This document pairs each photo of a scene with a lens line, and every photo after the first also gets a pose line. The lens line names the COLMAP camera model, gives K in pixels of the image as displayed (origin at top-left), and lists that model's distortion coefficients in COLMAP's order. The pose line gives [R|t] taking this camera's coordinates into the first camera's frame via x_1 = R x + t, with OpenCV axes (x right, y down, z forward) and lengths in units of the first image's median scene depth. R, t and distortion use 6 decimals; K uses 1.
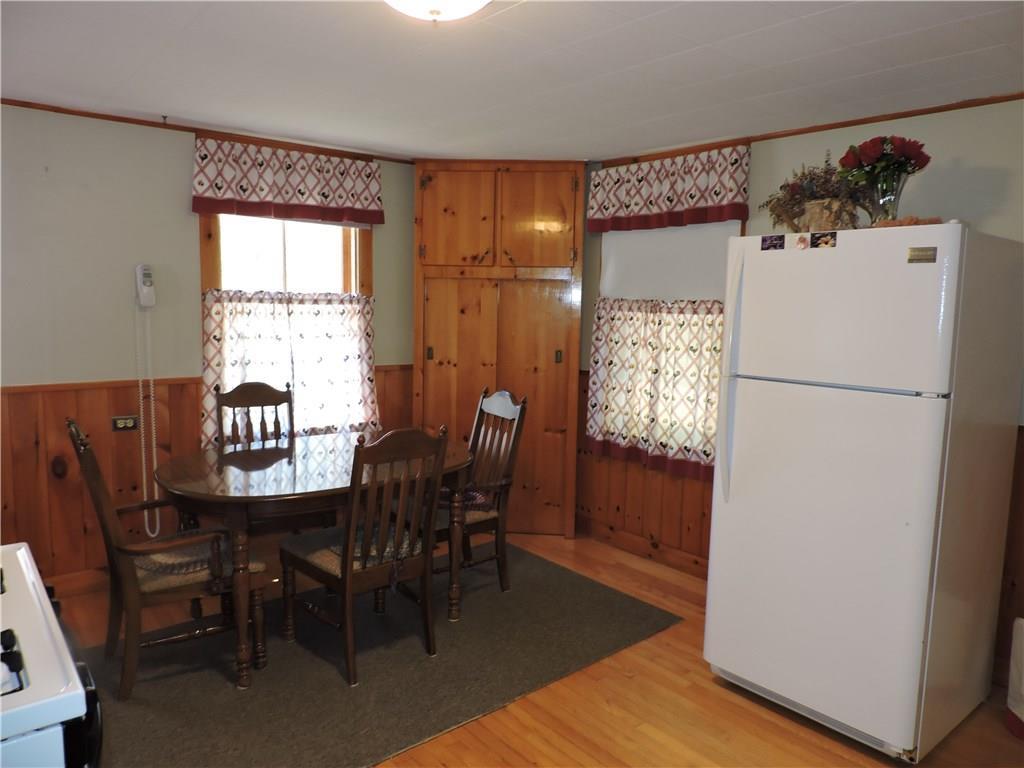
lens RADIAL K [[728.6, 0, 512.2], [0, 728.6, 383.4], [0, 0, 1]] dist [-0.026773, -0.005744]
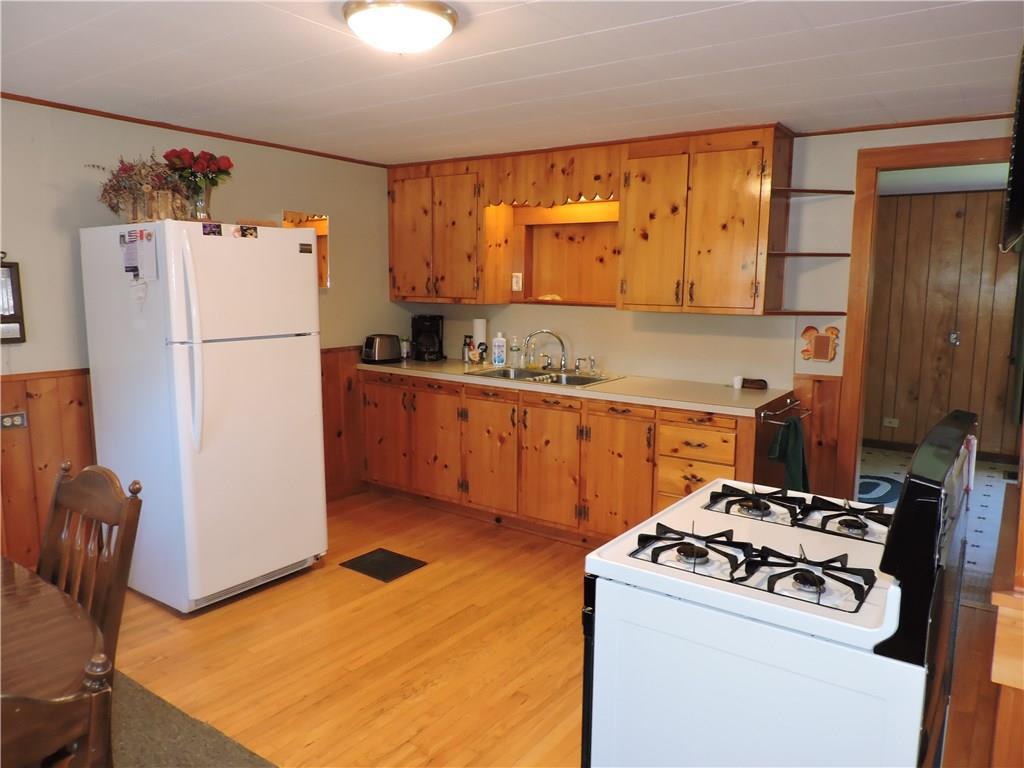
lens RADIAL K [[728.6, 0, 513.5], [0, 728.6, 385.5], [0, 0, 1]] dist [-0.026773, -0.005744]
pose [[-0.266148, -0.157875, 0.950916, -0.460751], [0.089176, 0.978233, 0.187370, -0.056242], [-0.959798, 0.134667, -0.246276, 0.397533]]
